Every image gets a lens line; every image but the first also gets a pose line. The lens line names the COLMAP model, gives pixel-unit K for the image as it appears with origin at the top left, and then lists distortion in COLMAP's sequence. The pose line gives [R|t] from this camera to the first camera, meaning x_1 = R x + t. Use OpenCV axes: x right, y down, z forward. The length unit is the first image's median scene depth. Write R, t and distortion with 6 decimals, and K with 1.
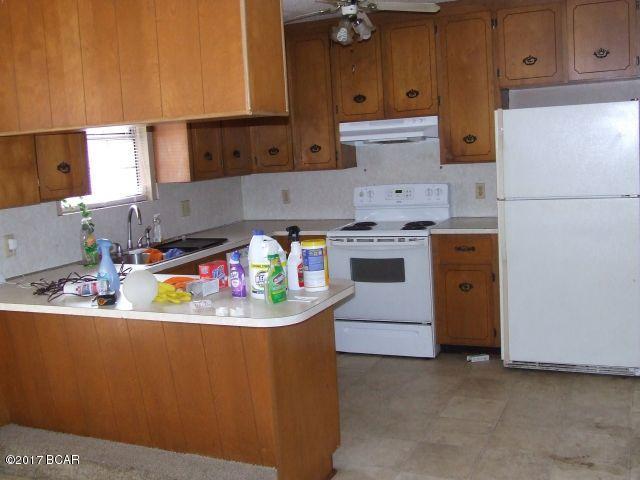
lens RADIAL K [[699.6, 0, 320.0], [0, 699.6, 240.0], [0, 0, 1]] dist [-0.000938, 0.002200]
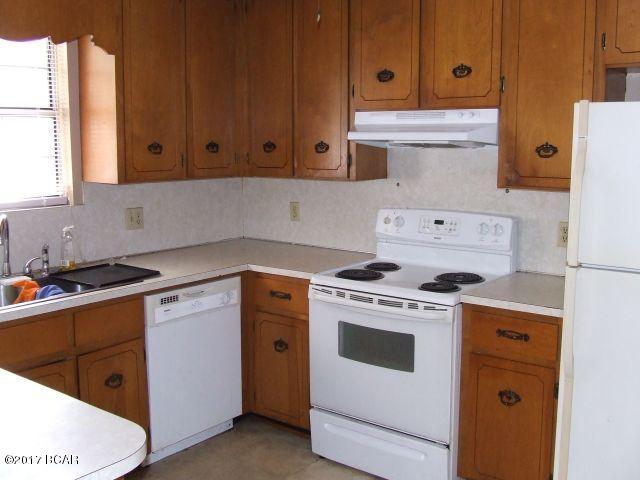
lens RADIAL K [[703.3, 0, 320.0], [0, 703.3, 240.0], [0, 0, 1]] dist [-0.054136, 0.044808]
pose [[0.972362, 0.096907, -0.212419, 0.155485], [-0.094355, 0.995292, 0.022146, -0.060939], [0.213565, -0.001491, 0.976928, 0.361984]]
